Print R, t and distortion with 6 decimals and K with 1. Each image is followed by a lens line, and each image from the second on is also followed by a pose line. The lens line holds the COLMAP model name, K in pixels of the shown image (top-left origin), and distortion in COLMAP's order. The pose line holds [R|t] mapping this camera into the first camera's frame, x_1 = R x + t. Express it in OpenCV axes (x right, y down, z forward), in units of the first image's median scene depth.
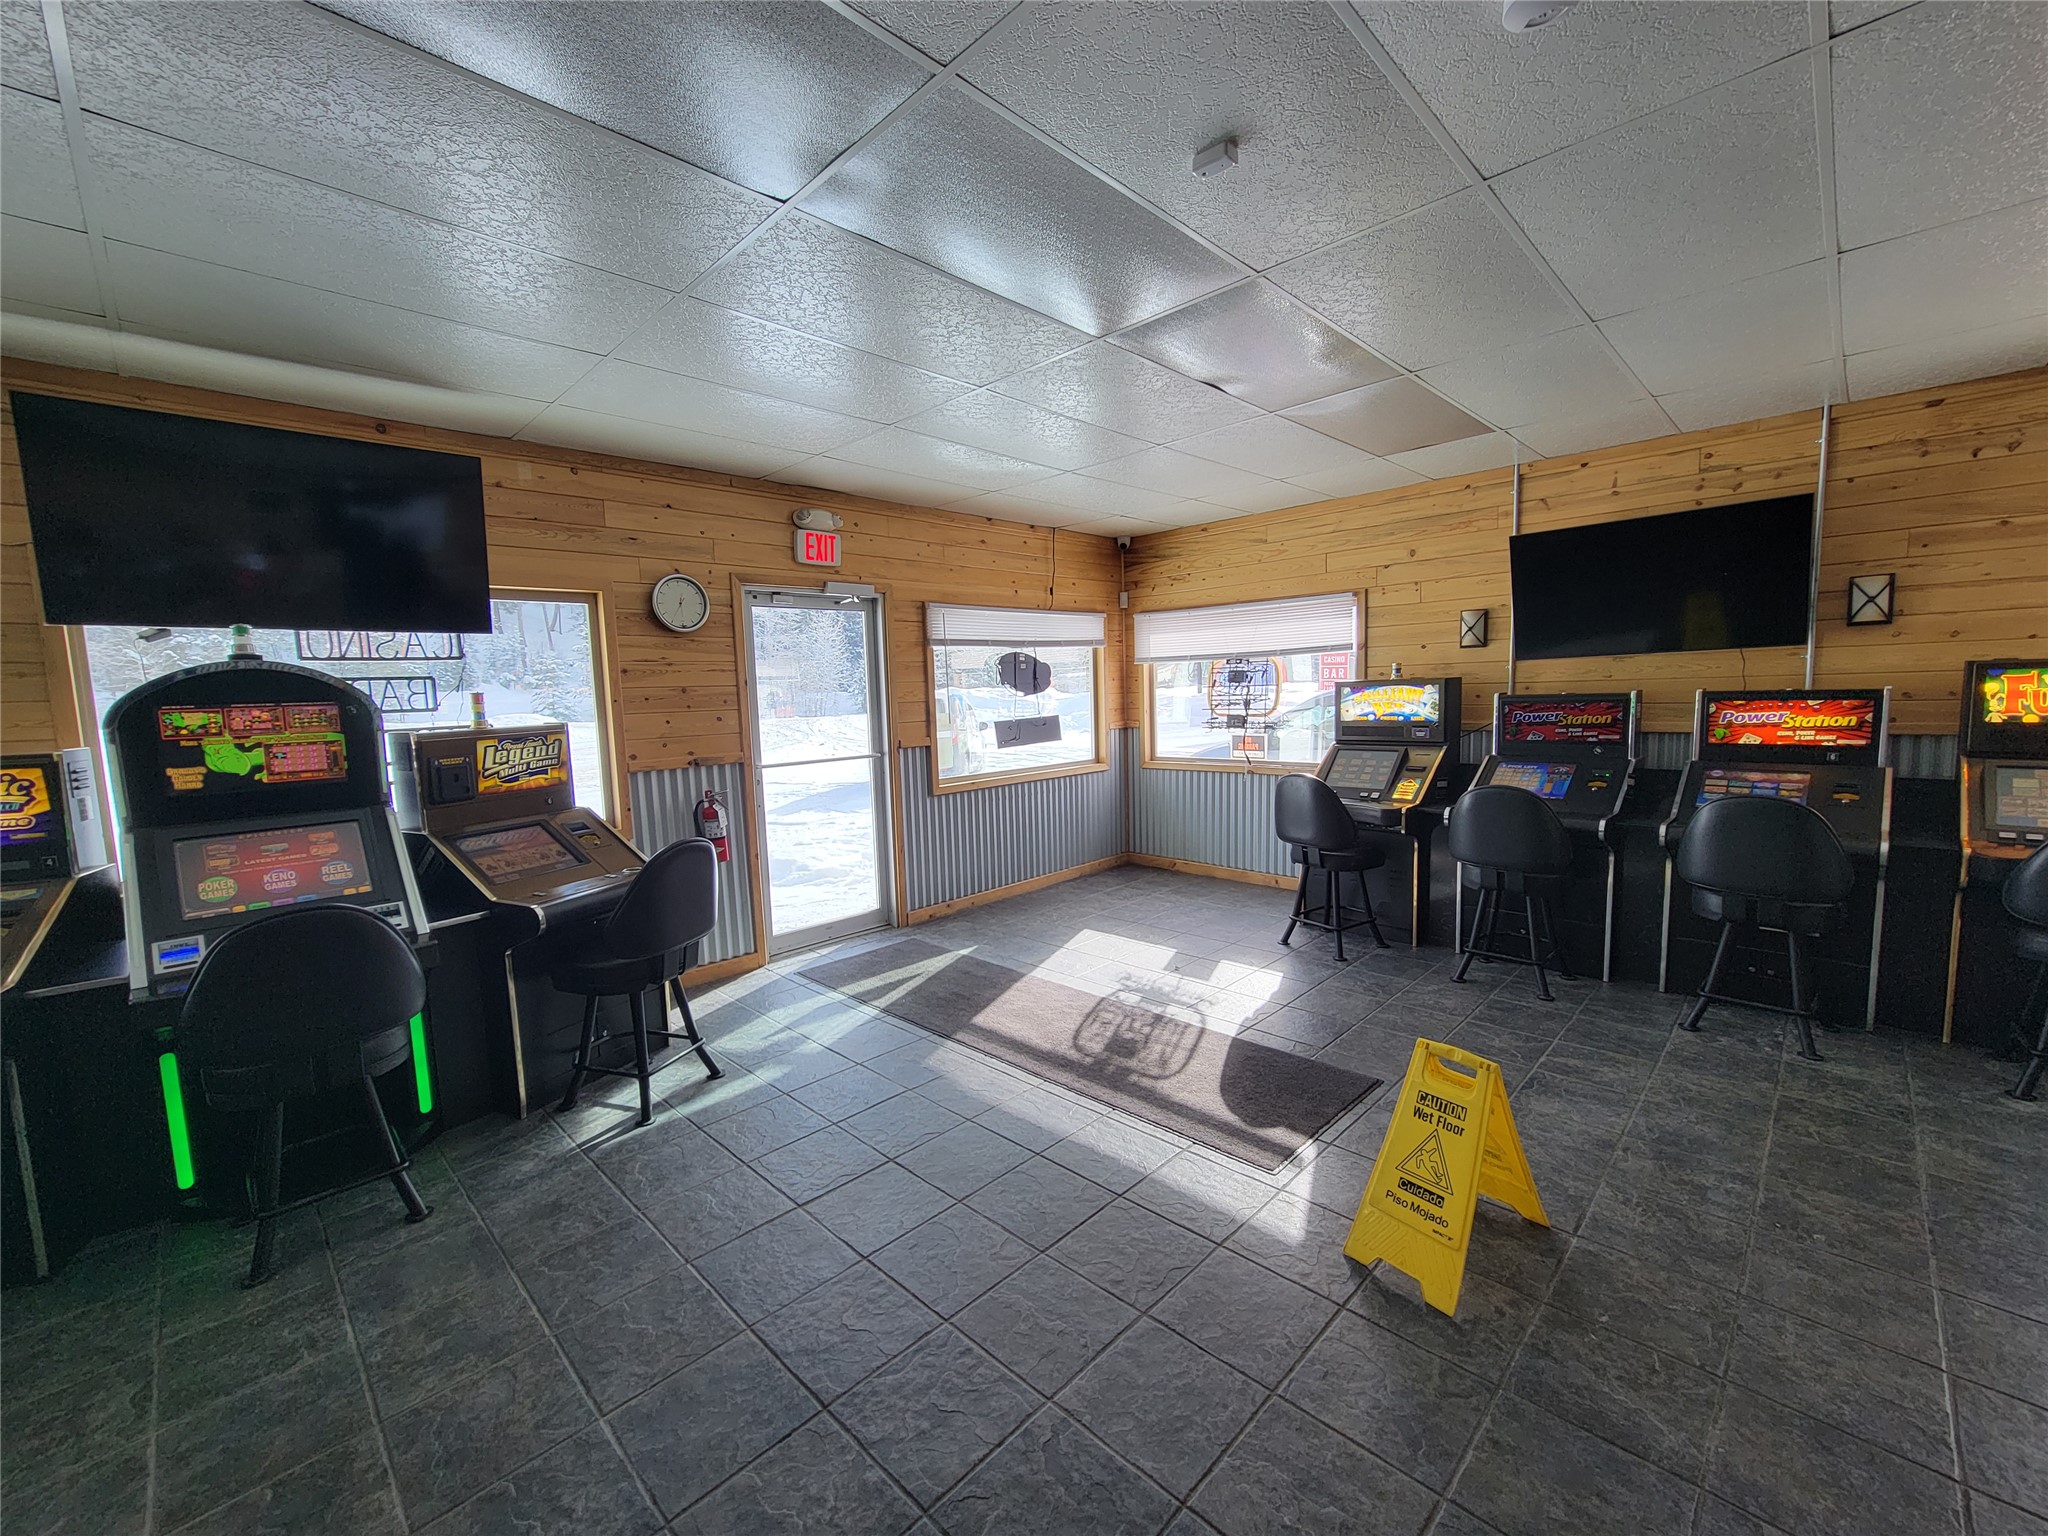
lens RADIAL K [[837.1, 0, 1020.9], [0, 837.1, 779.5], [0, 0, 1]] dist [-0.017397, 0.006297]
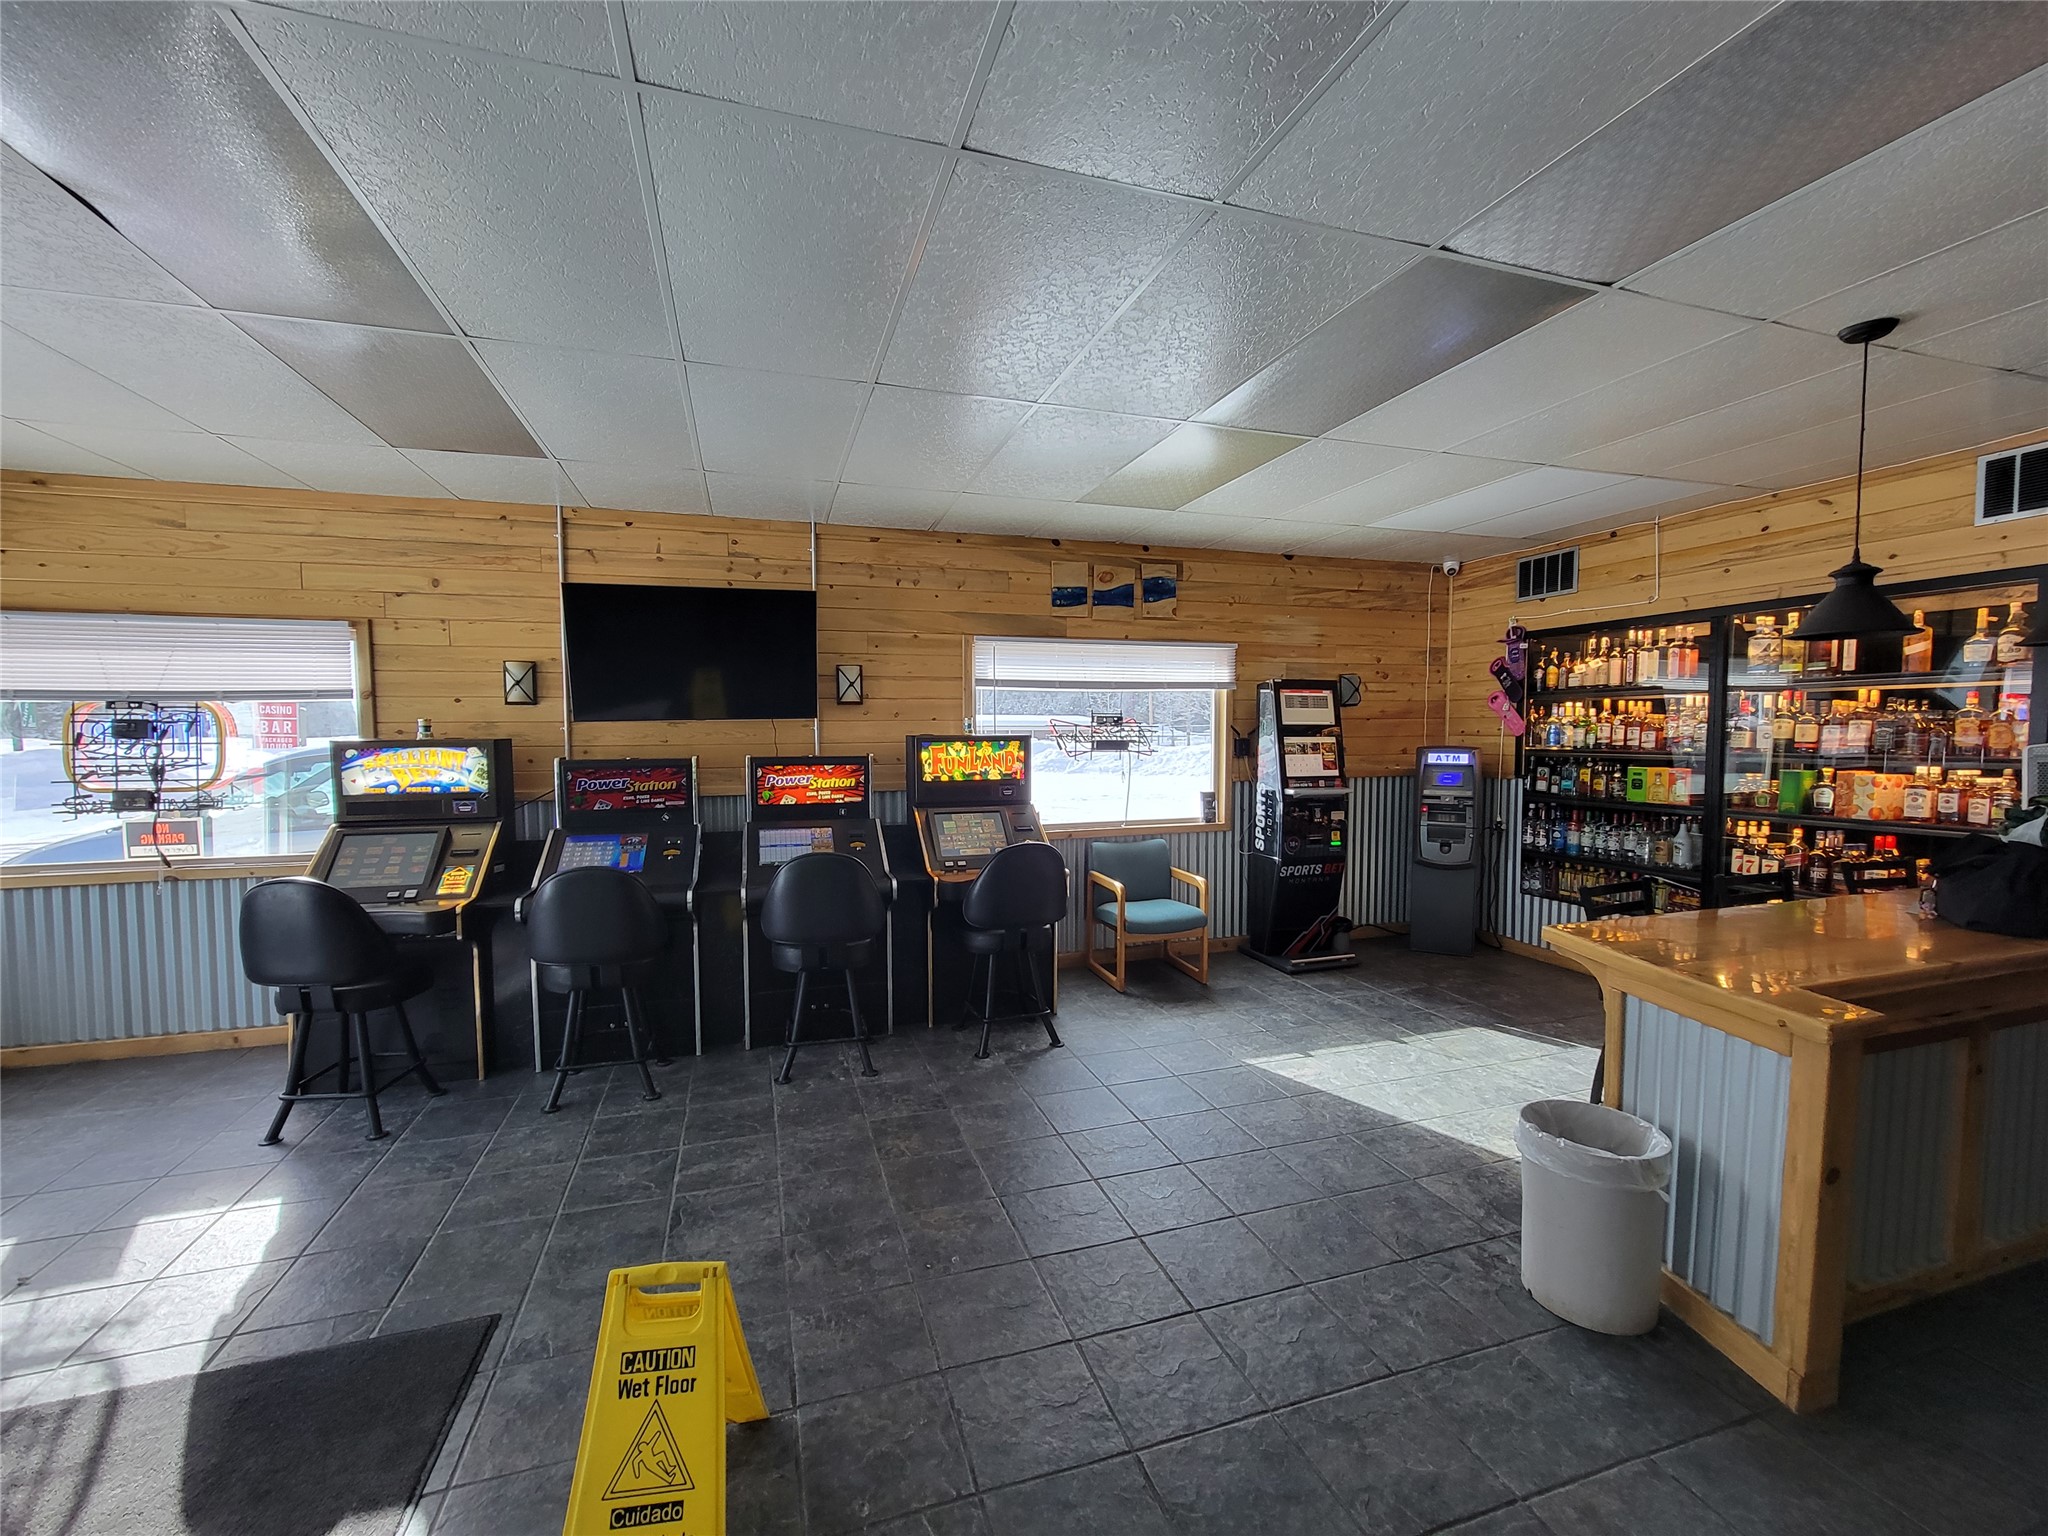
lens RADIAL K [[837.1, 0, 1020.9], [0, 837.1, 779.5], [0, 0, 1]] dist [-0.017397, 0.006297]
pose [[0.461656, -0.018860, 0.886858, 0.021464], [0.084127, 0.996199, -0.022607, -0.021937], [-0.883061, 0.085045, 0.461488, 0.182397]]
